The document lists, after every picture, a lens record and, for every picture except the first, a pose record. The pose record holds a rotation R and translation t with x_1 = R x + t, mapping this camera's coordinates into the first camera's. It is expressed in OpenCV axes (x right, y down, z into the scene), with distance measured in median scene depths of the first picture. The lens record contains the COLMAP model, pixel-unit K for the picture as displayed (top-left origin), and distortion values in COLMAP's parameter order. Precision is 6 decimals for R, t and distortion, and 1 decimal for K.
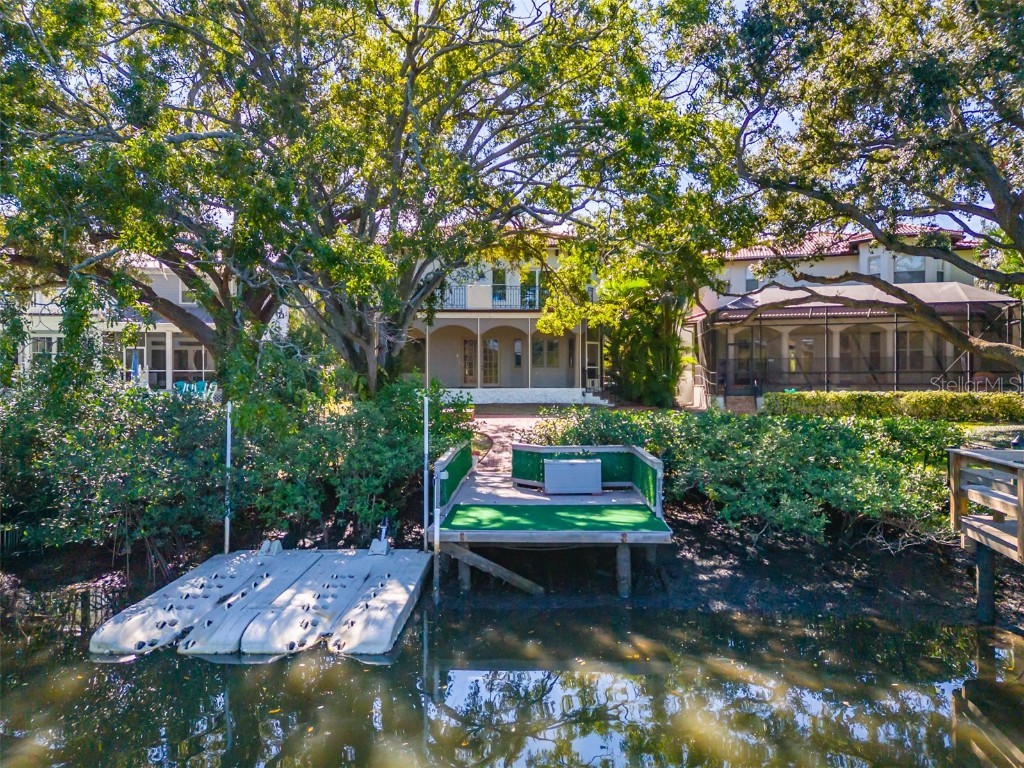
lens RADIAL K [[747.0, 0, 505.2], [0, 747.0, 382.0], [0, 0, 1]] dist [0.082255, -0.081414]
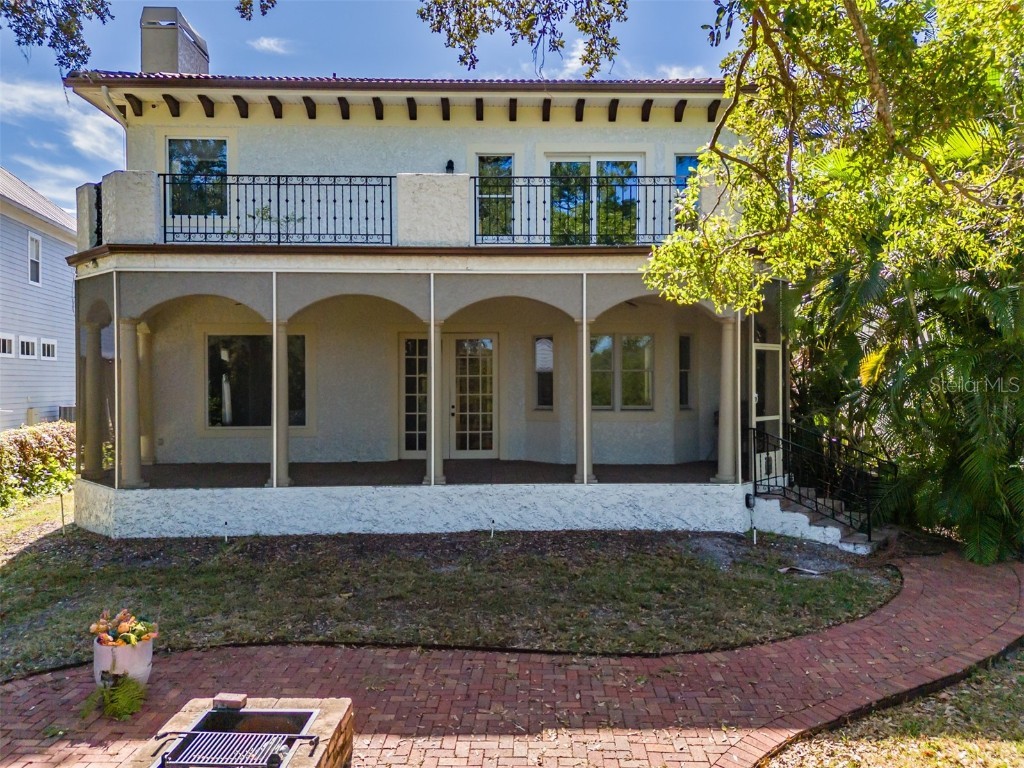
lens RADIAL K [[747.0, 0, 504.5], [0, 747.0, 380.0], [0, 0, 1]] dist [0.082255, -0.081414]
pose [[0.999977, -0.000022, -0.006755, -0.001303], [0.000016, 1.000000, -0.000867, -0.046120], [0.006755, 0.000866, 0.999977, 0.818060]]
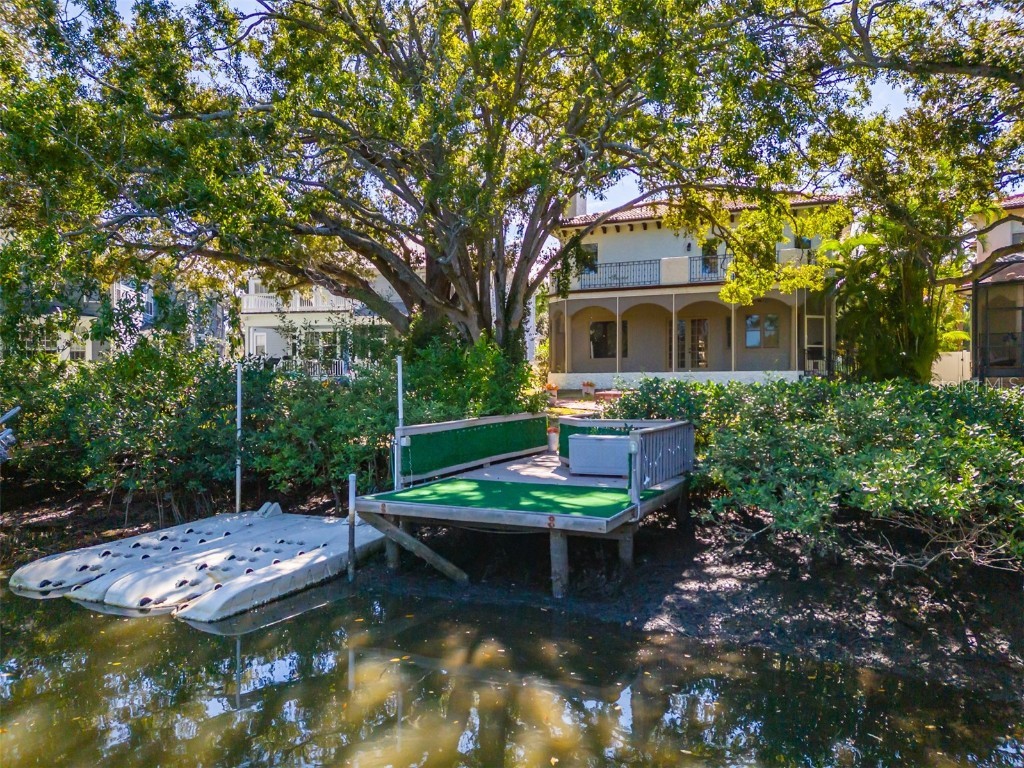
lens RADIAL K [[747.0, 0, 508.6], [0, 747.0, 380.0], [0, 0, 1]] dist [0.082255, -0.081414]
pose [[0.911108, -0.003095, -0.412156, 0.190748], [0.001602, 0.999991, -0.003968, 0.026459], [0.412164, 0.002954, 0.911105, 0.113199]]
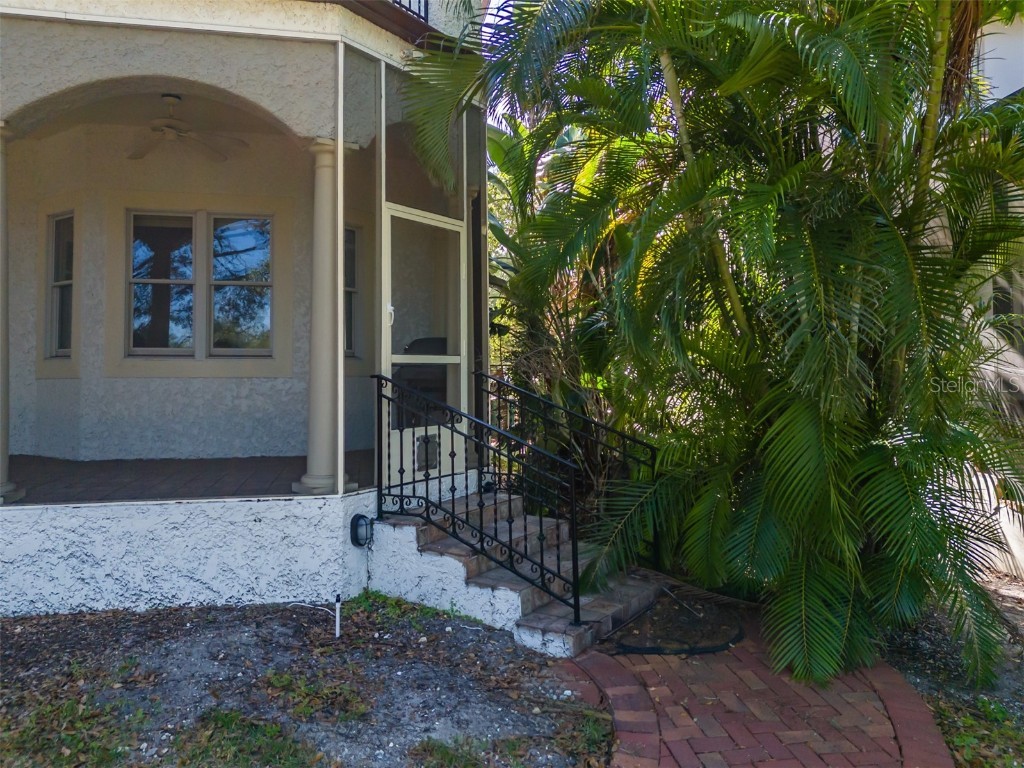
lens RADIAL K [[747.0, 0, 504.5], [0, 747.0, 348.9], [0, 0, 1]] dist [0.082255, -0.081414]
pose [[0.987888, 0.006928, 0.155014, 0.135230], [-0.001749, 0.999436, -0.033523, -0.020341], [-0.155159, 0.032846, 0.987343, 1.034144]]
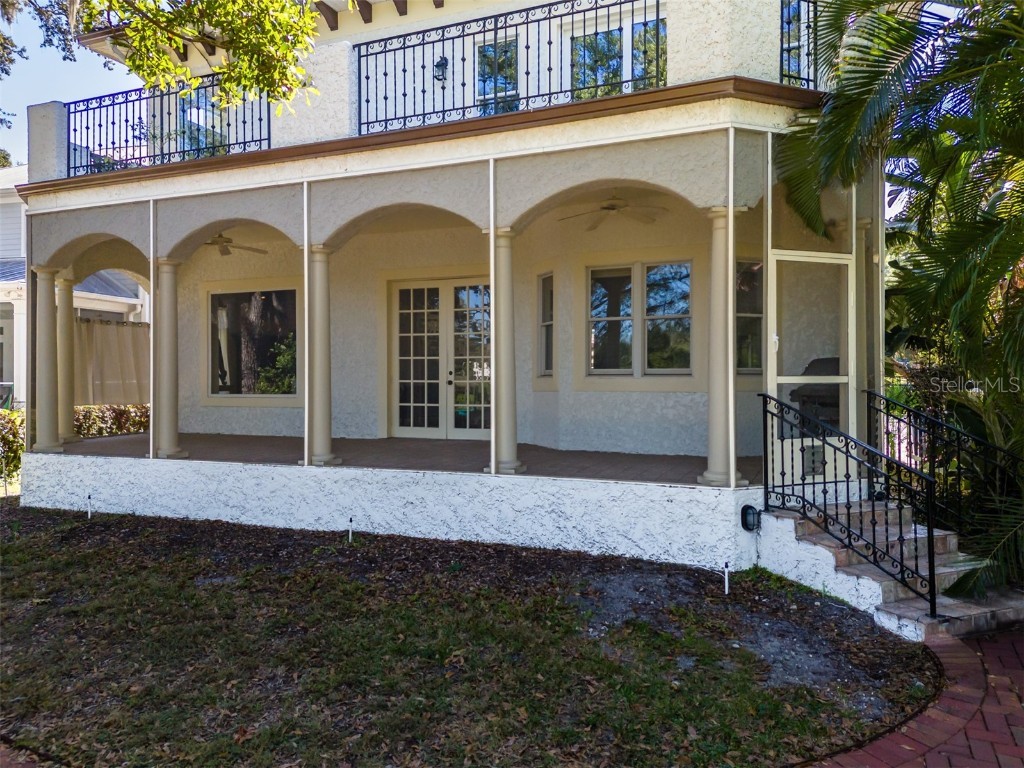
lens RADIAL K [[747.0, 0, 513.3], [0, 747.0, 375.2], [0, 0, 1]] dist [0.082255, -0.081414]
pose [[0.909887, -0.000353, -0.414857, 0.160132], [-0.001204, 0.999993, -0.003492, -0.025081], [0.414855, 0.003677, 0.909880, 0.980742]]
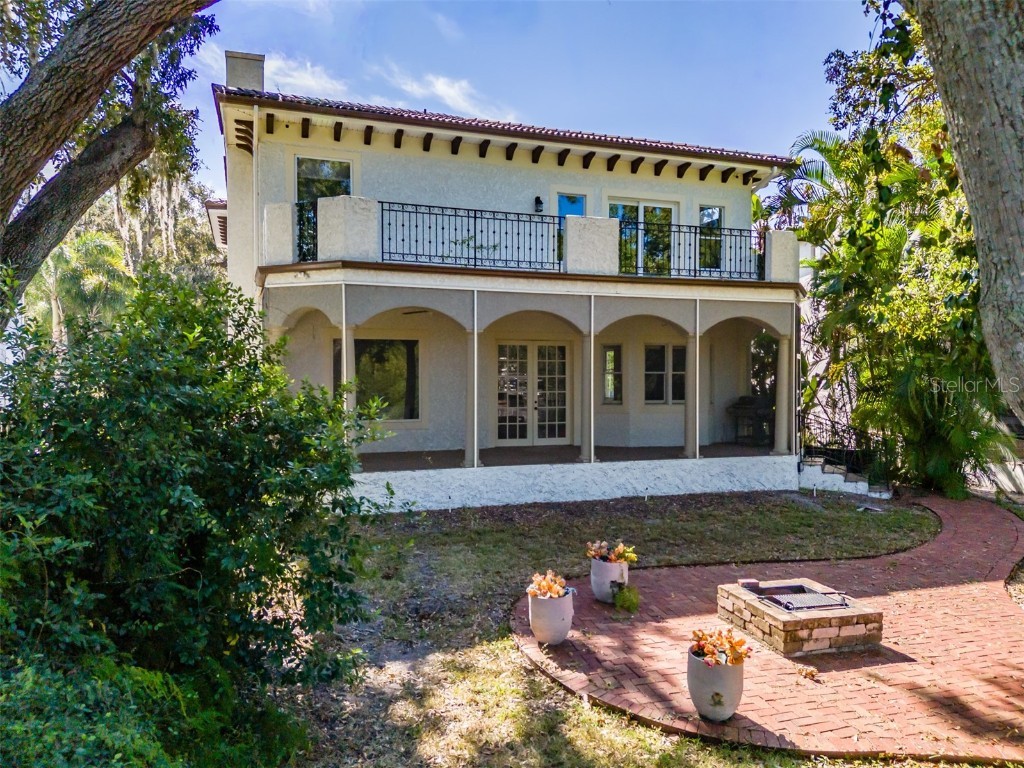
lens RADIAL K [[747.0, 0, 506.4], [0, 747.0, 379.3], [0, 0, 1]] dist [0.082255, -0.081414]
pose [[0.952695, 0.004273, 0.303898, -0.256160], [-0.003823, 0.999991, -0.002074, -0.045387], [-0.303904, 0.000814, 0.952702, 0.751965]]
